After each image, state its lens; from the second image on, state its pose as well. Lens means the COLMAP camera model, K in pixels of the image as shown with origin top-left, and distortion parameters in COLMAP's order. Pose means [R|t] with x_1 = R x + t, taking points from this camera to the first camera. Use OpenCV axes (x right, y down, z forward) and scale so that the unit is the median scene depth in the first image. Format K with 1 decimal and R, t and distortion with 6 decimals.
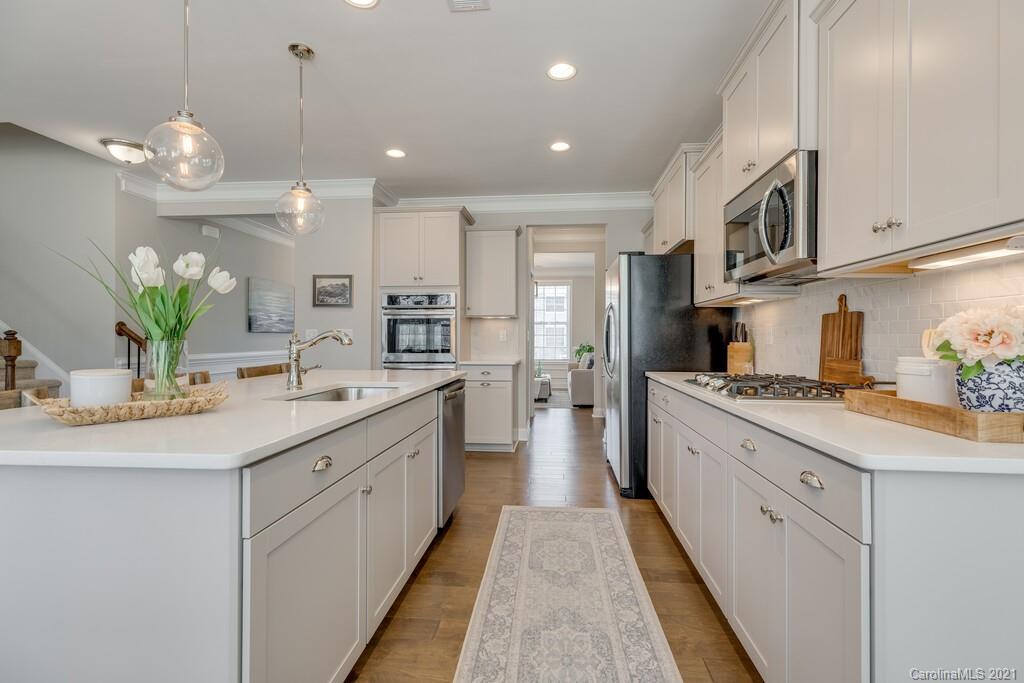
lens RADIAL K [[457.7, 0, 518.4], [0, 457.7, 334.8], [0, 0, 1]] dist [-0.000511, 0.000117]
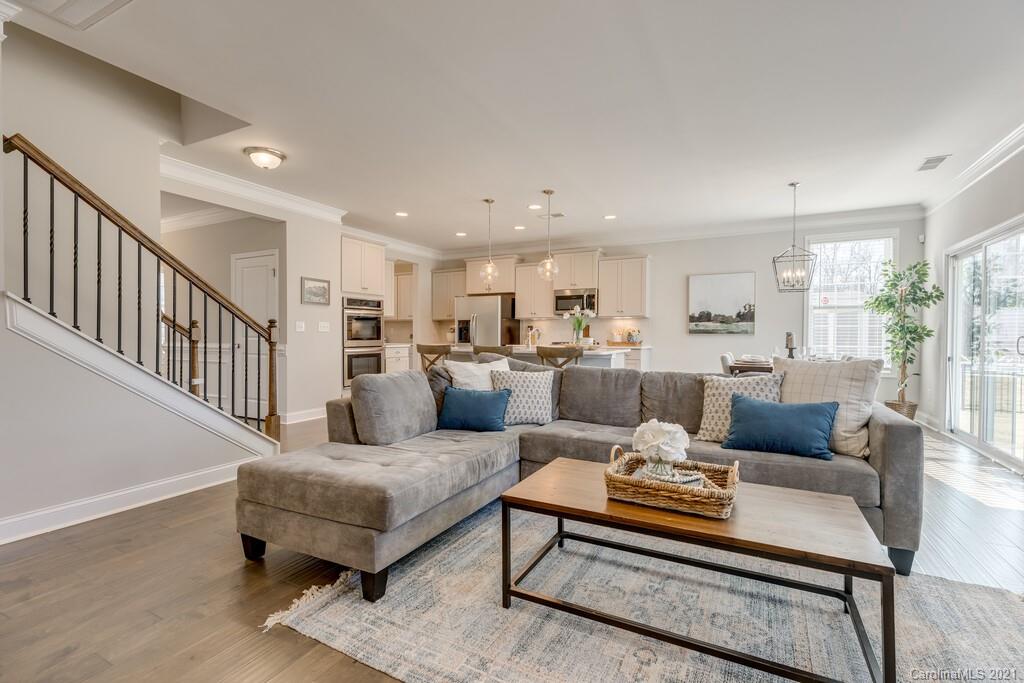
lens RADIAL K [[473.5, 0, 512.0], [0, 473.5, 341.5], [0, 0, 1]] dist [0.002415, 0.000585]
pose [[0.391448, -0.010706, 0.920138, -1.443337], [-0.011358, 0.999800, 0.016465, 0.014767], [-0.920130, -0.016896, 0.391248, -0.013832]]
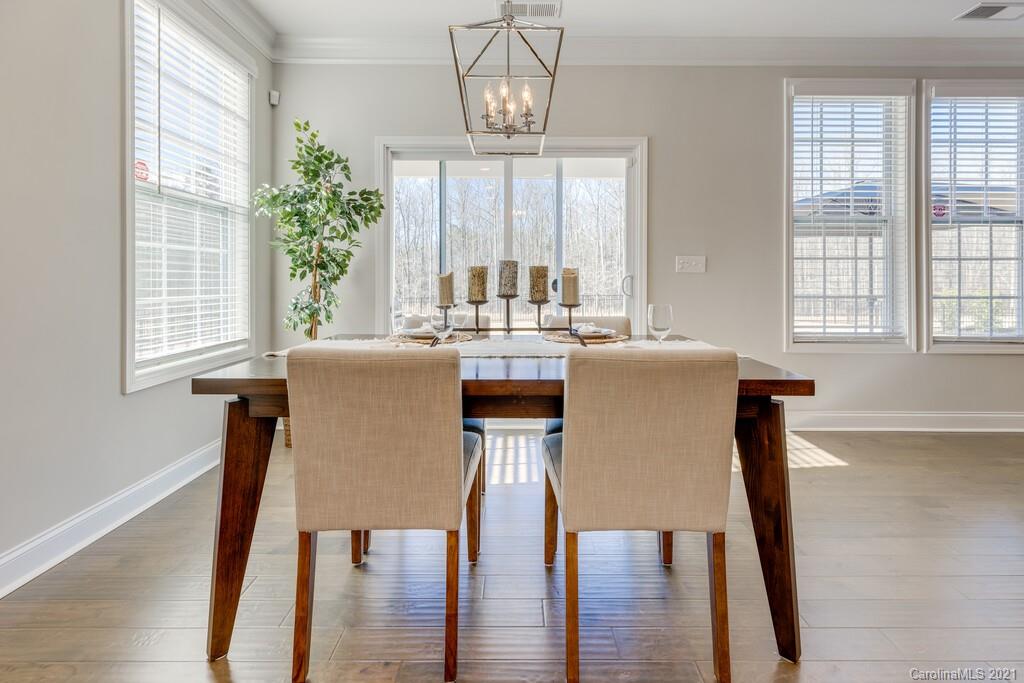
lens RADIAL K [[486.1, 0, 512.4], [0, 486.1, 278.1], [0, 0, 1]] dist [0.026016, 0.000117]
pose [[-0.997001, -0.003077, -0.077327, -0.082036], [-0.002111, 0.999919, -0.012563, 0.023667], [0.077359, -0.012362, -0.996927, 0.236830]]
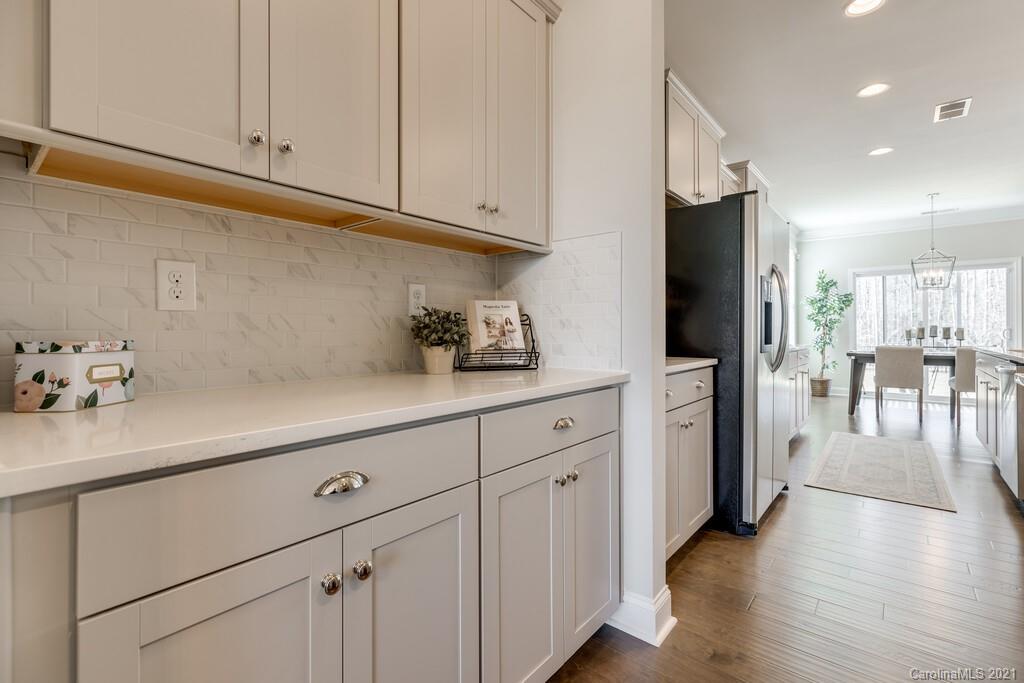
lens RADIAL K [[466.5, 0, 516.4], [0, 466.5, 330.0], [0, 0, 1]] dist [-0.000651, 0.000281]
pose [[-0.824423, -0.000026, 0.565975, 0.106483], [-0.004685, 0.999966, -0.006779, 0.029747], [-0.565955, -0.008240, -0.824395, 1.507336]]
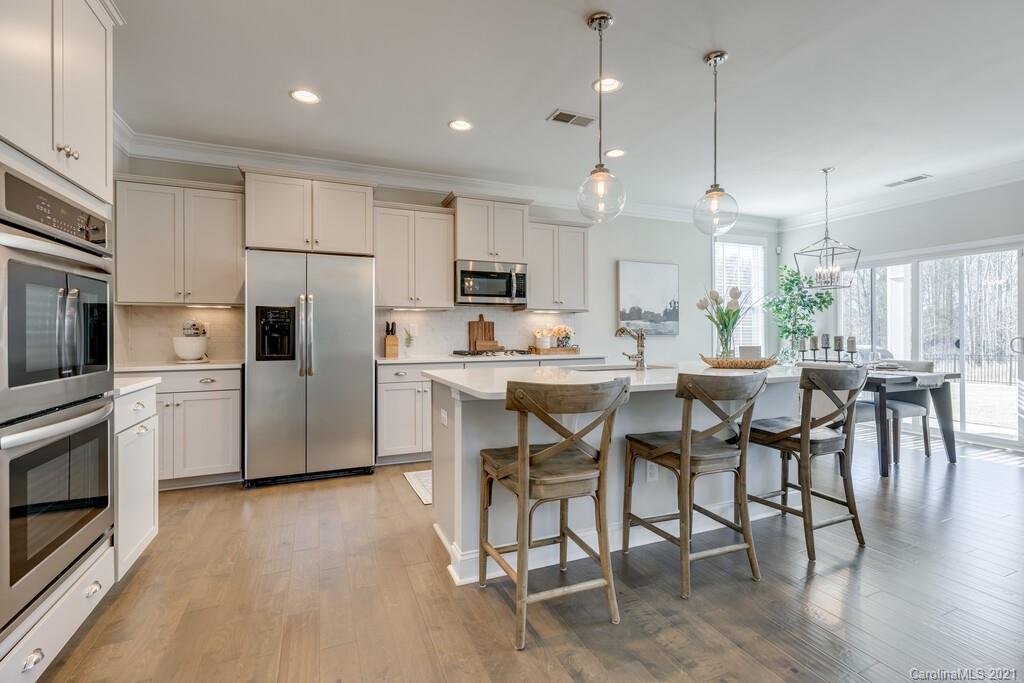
lens RADIAL K [[466.5, 0, 516.4], [0, 466.5, 330.0], [0, 0, 1]] dist [-0.000651, 0.000281]
pose [[-0.469695, 0.005879, 0.882809, -0.687068], [-0.004208, 0.999952, -0.008898, 0.007291], [-0.882819, -0.007894, -0.469647, 0.888804]]
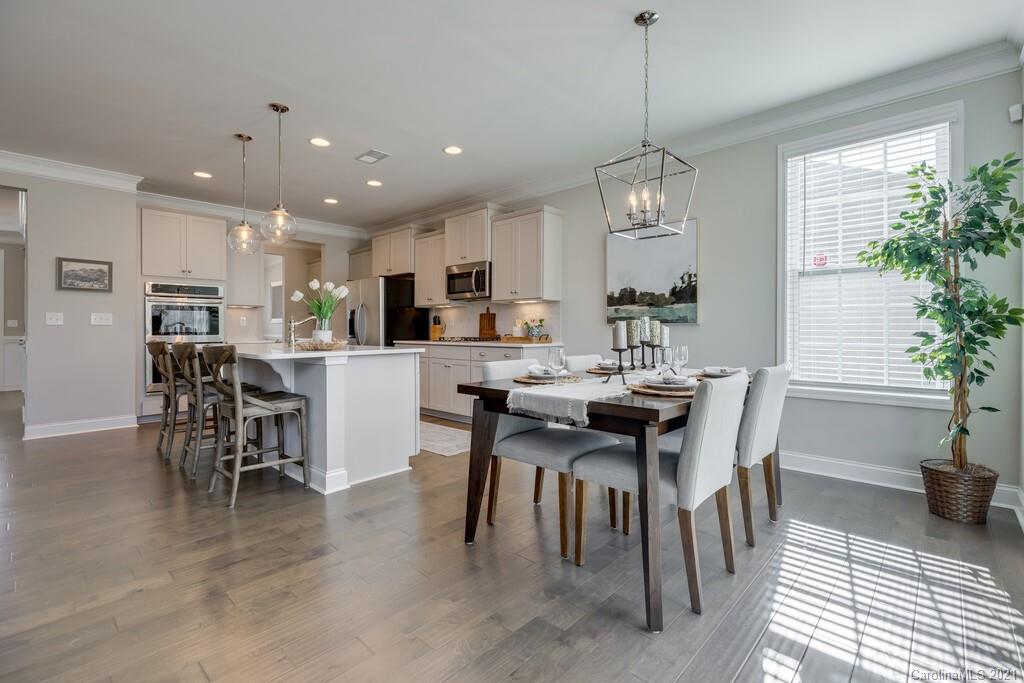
lens RADIAL K [[466.5, 0, 516.4], [0, 466.5, 330.0], [0, 0, 1]] dist [-0.000651, 0.000281]
pose [[0.619238, -0.002255, 0.785200, -0.647179], [-0.004048, 0.999973, 0.006063, 0.016080], [-0.785193, -0.006933, 0.619213, -0.413387]]
